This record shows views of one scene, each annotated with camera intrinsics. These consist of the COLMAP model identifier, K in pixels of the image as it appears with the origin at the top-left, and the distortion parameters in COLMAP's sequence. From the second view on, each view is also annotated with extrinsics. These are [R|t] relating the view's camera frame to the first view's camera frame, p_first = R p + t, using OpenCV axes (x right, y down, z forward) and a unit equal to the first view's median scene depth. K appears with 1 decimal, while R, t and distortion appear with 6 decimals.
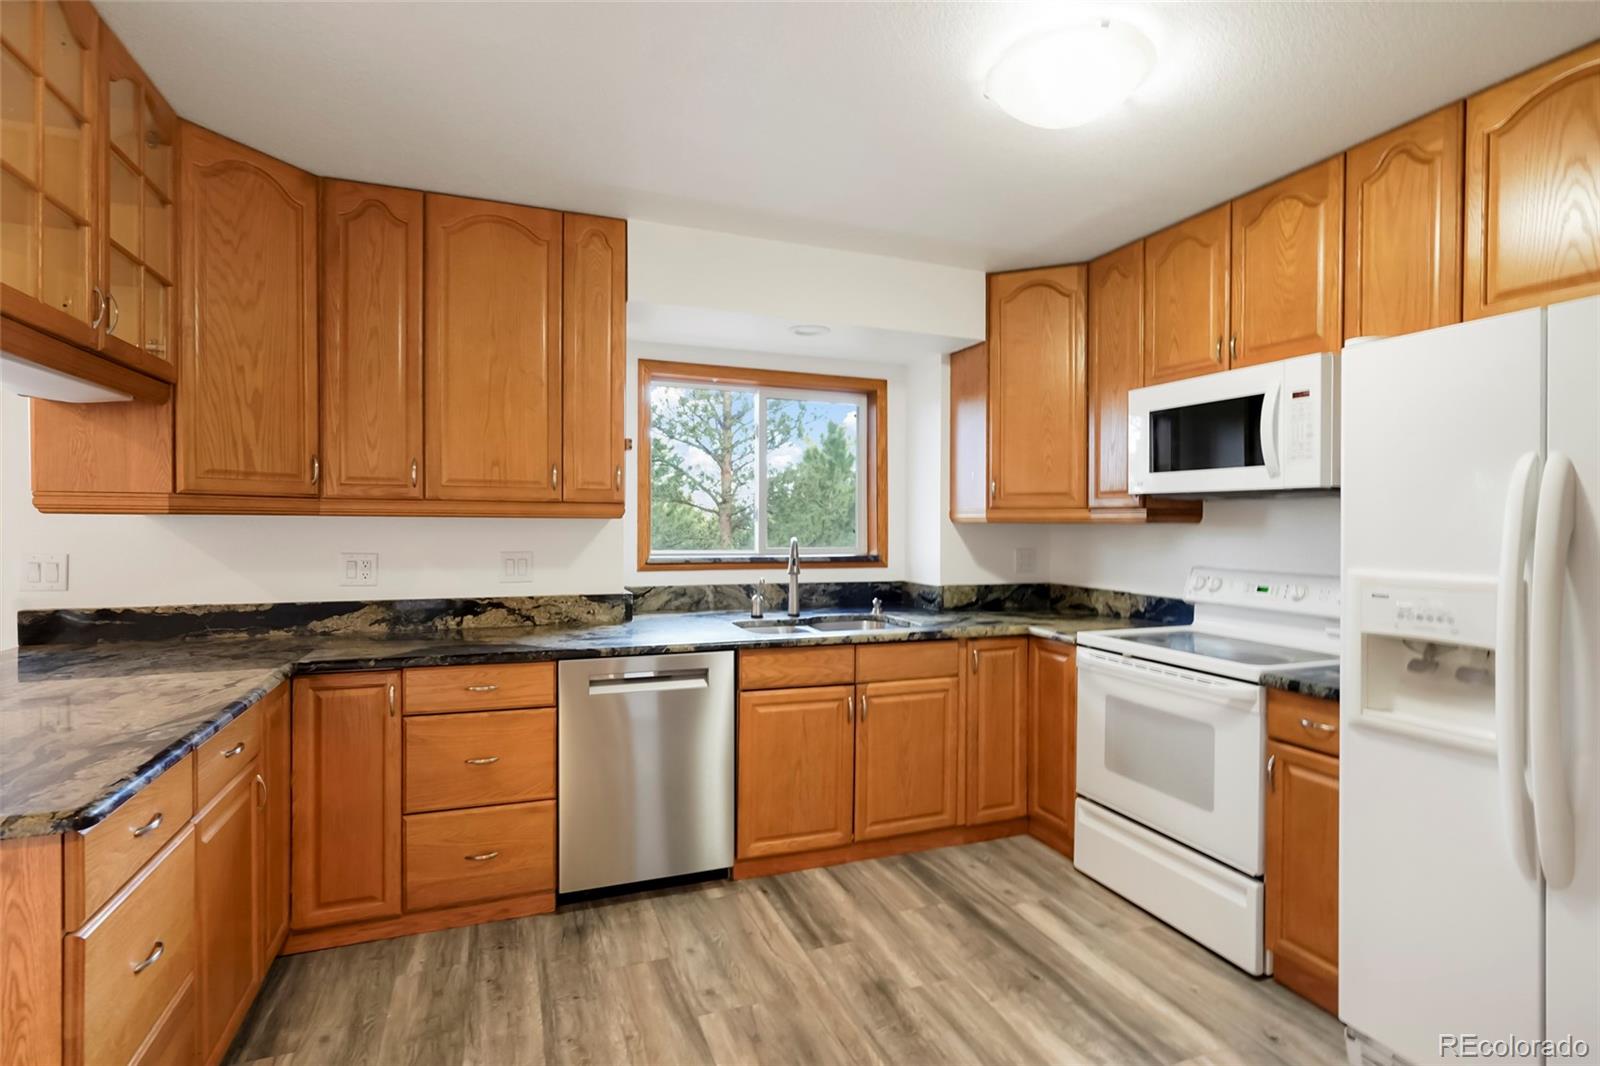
lens RADIAL K [[767.4, 0, 802.2], [0, 767.4, 525.2], [0, 0, 1]] dist [-0.008242, 0.000994]
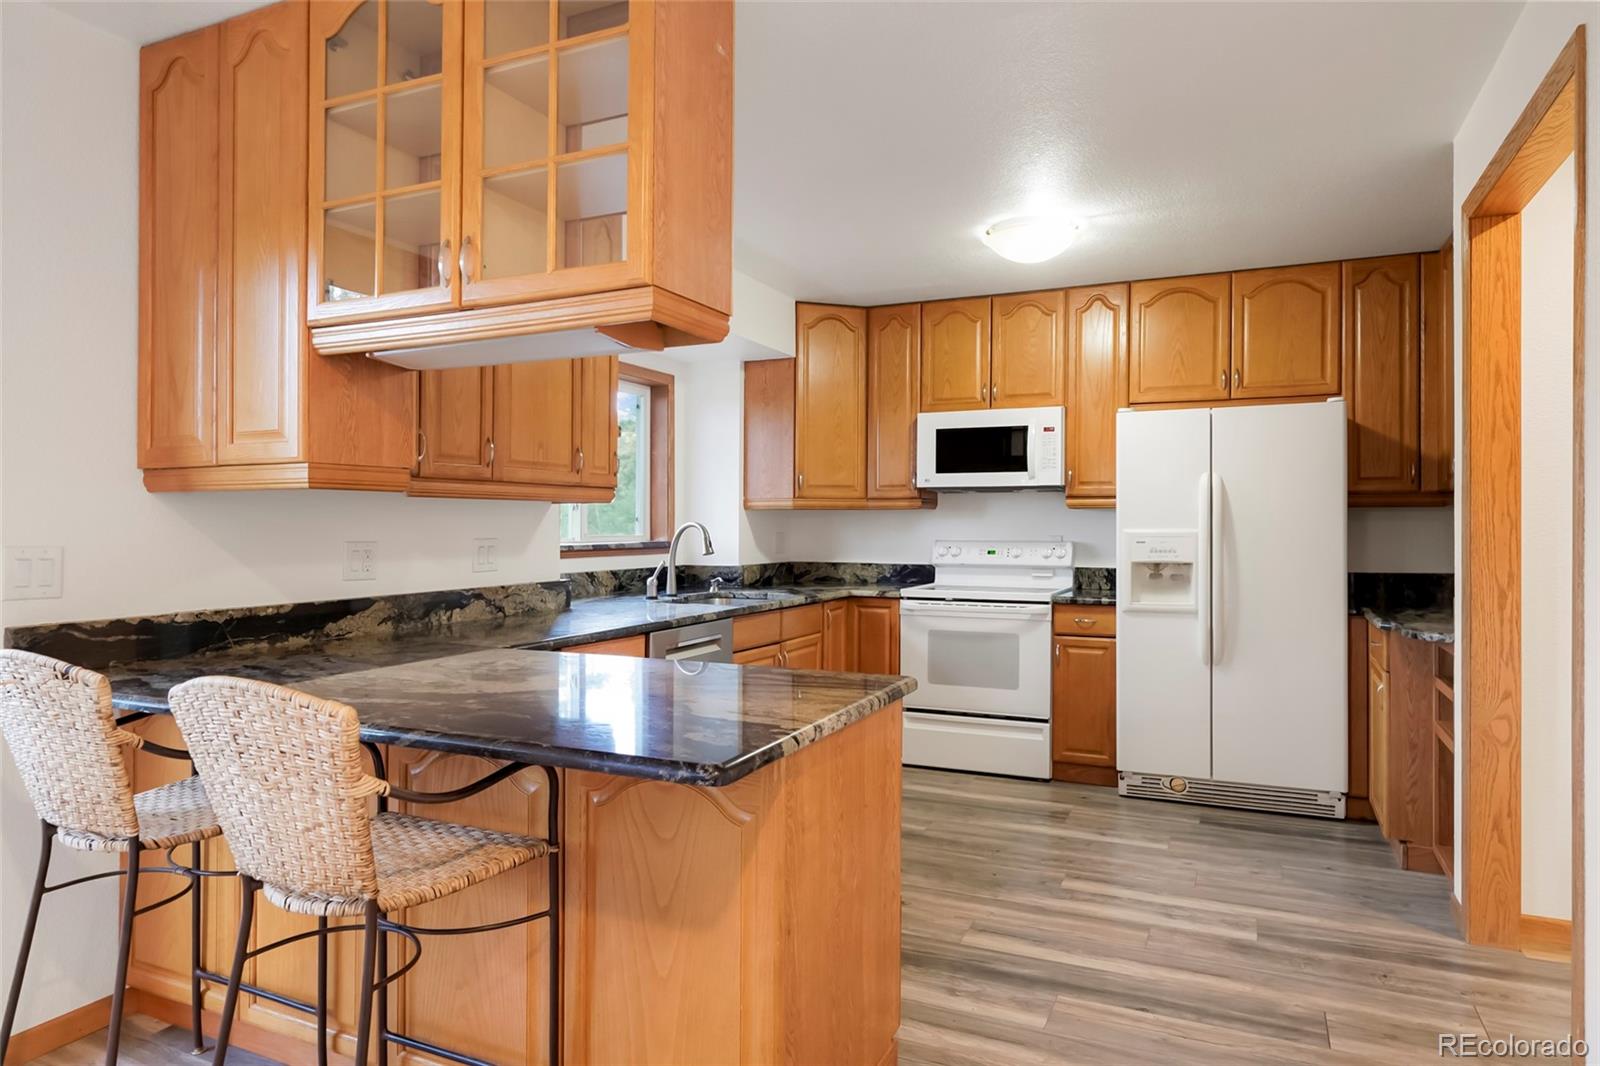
lens RADIAL K [[966.8, 0, 795.4], [0, 966.8, 525.5], [0, 0, 1]] dist [0.000442, -0.005069]
pose [[0.723579, -0.009699, 0.690173, -0.995288], [0.009130, 0.999948, 0.004480, 0.018830], [-0.690181, 0.003060, 0.723630, -0.113084]]
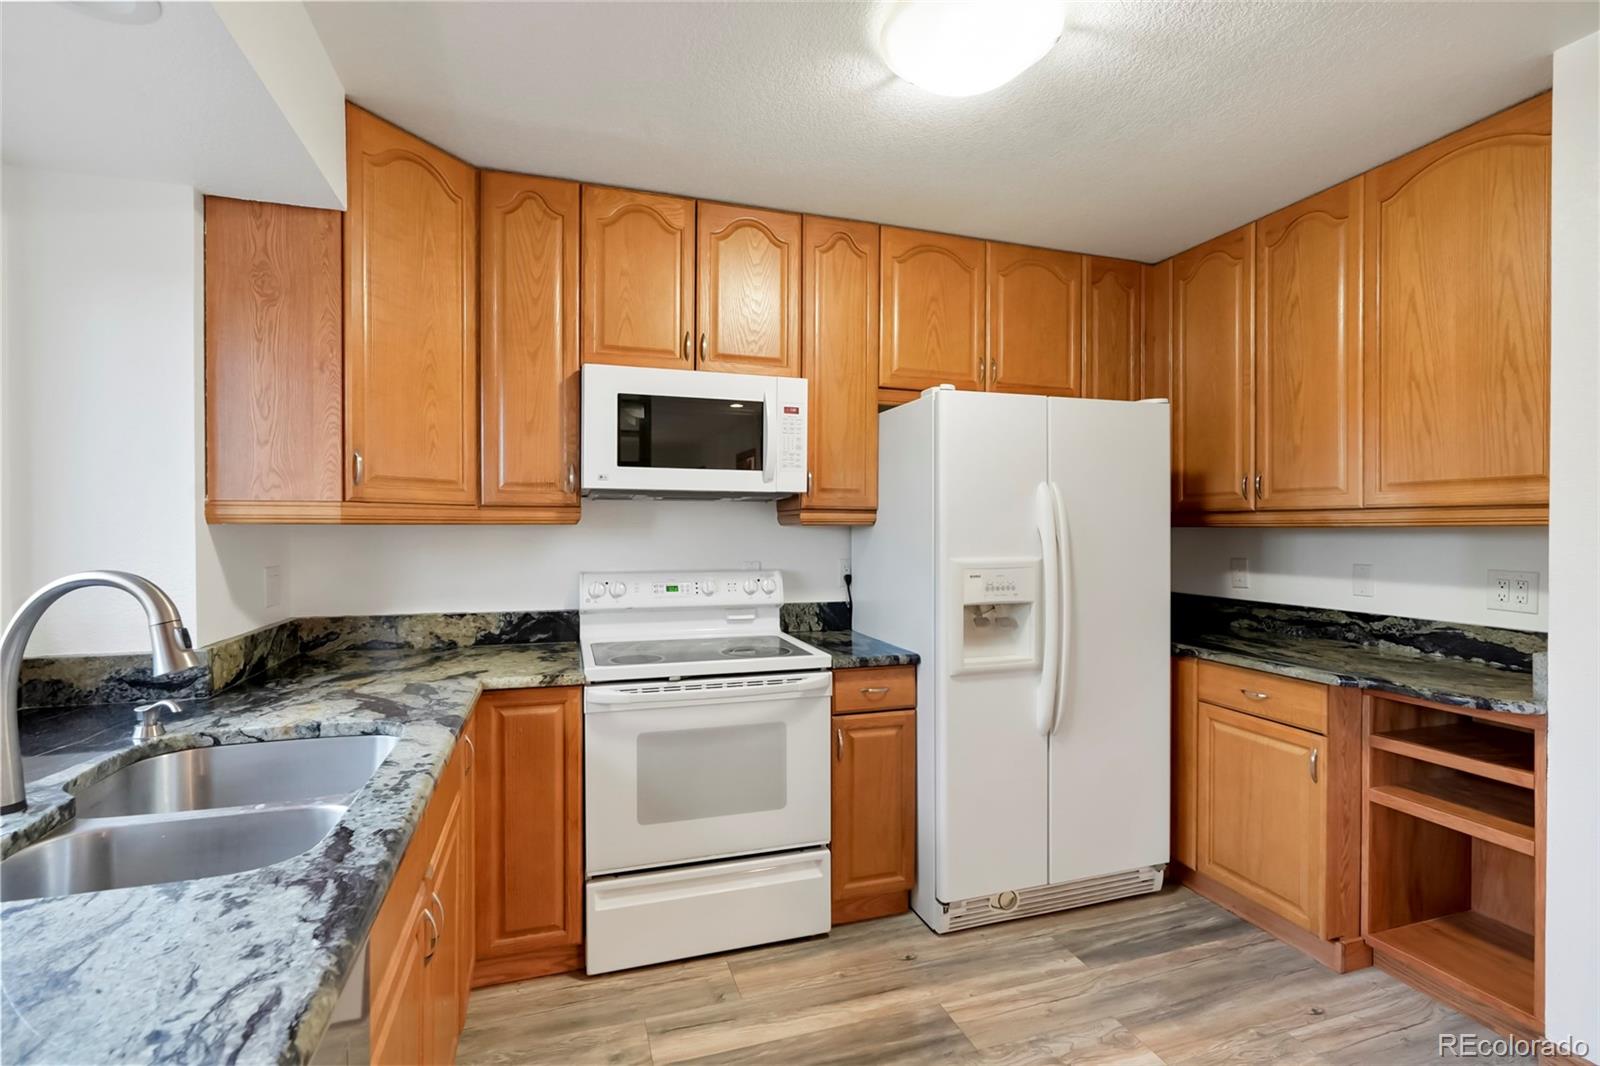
lens RADIAL K [[730.8, 0, 784.6], [0, 730.8, 534.5], [0, 0, 1]] dist [-0.008182, -0.000197]
pose [[0.063355, -0.018498, 0.997820, -0.362578], [0.004263, 0.999824, 0.018265, -0.005414], [-0.997982, 0.003096, 0.063423, 0.789727]]
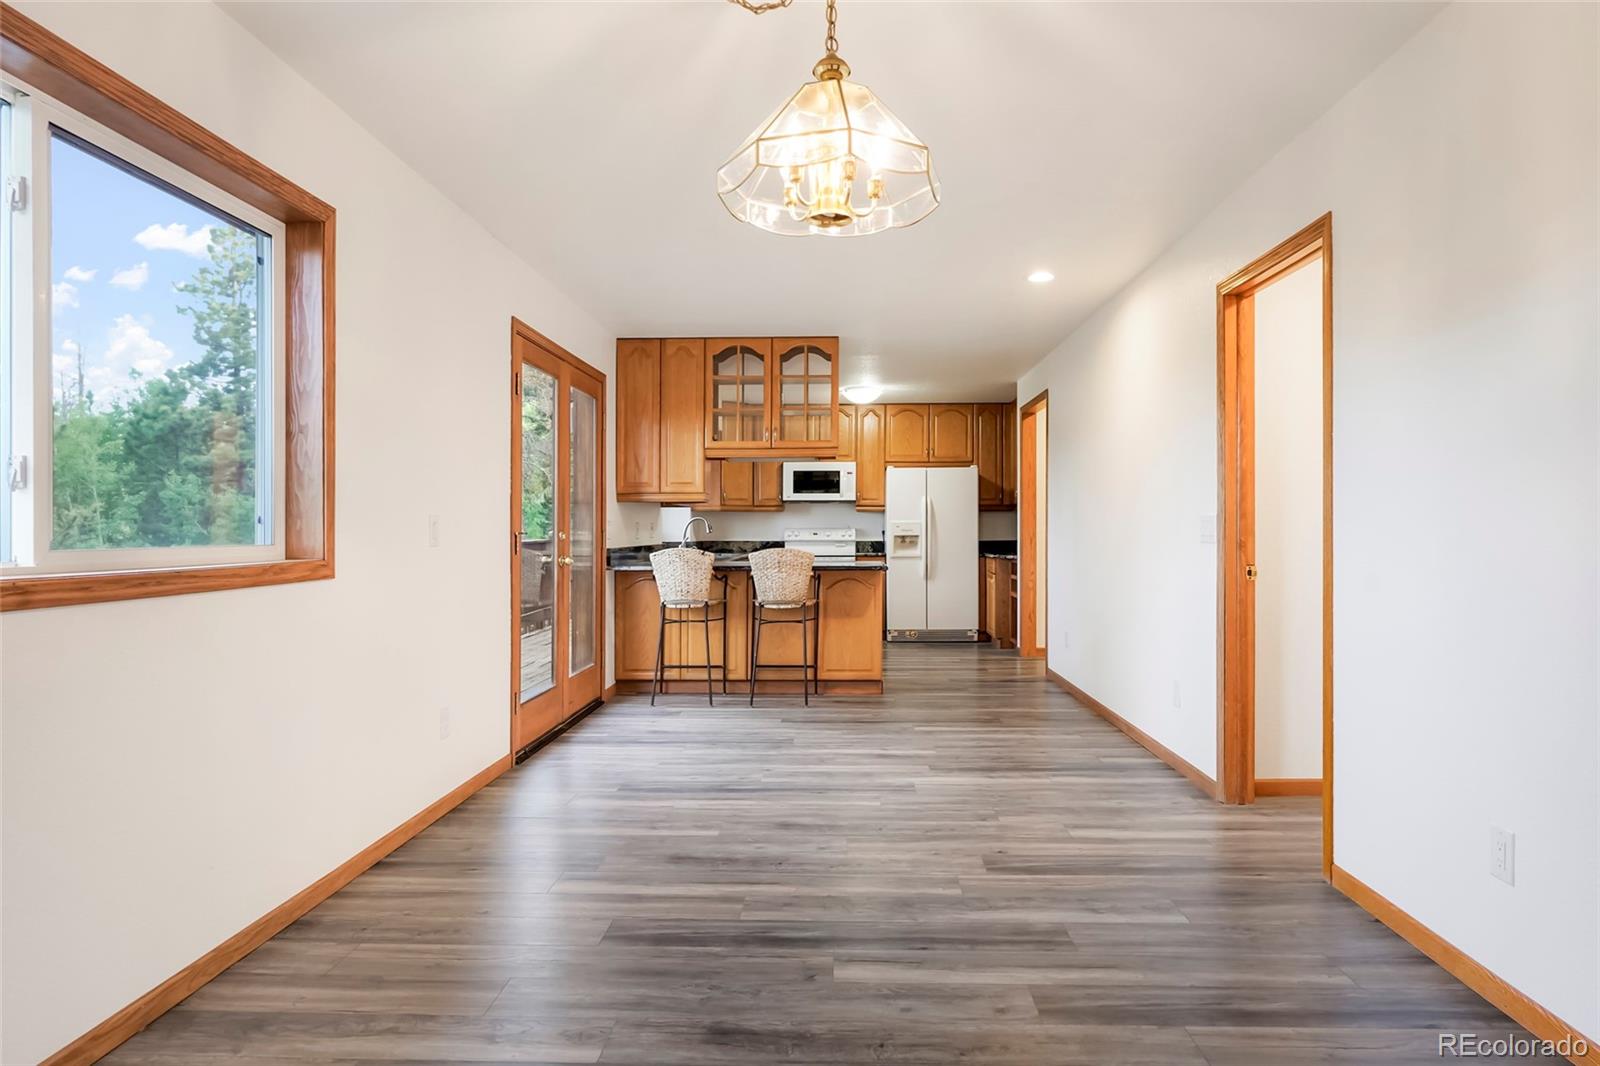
lens RADIAL K [[966.8, 0, 799.3], [0, 966.8, 539.7], [0, 0, 1]] dist [0.000442, -0.005069]
pose [[0.409809, -0.016298, 0.912026, -2.831696], [0.007981, 0.999866, 0.014281, 0.052582], [-0.912137, 0.001427, 0.409884, -0.472557]]
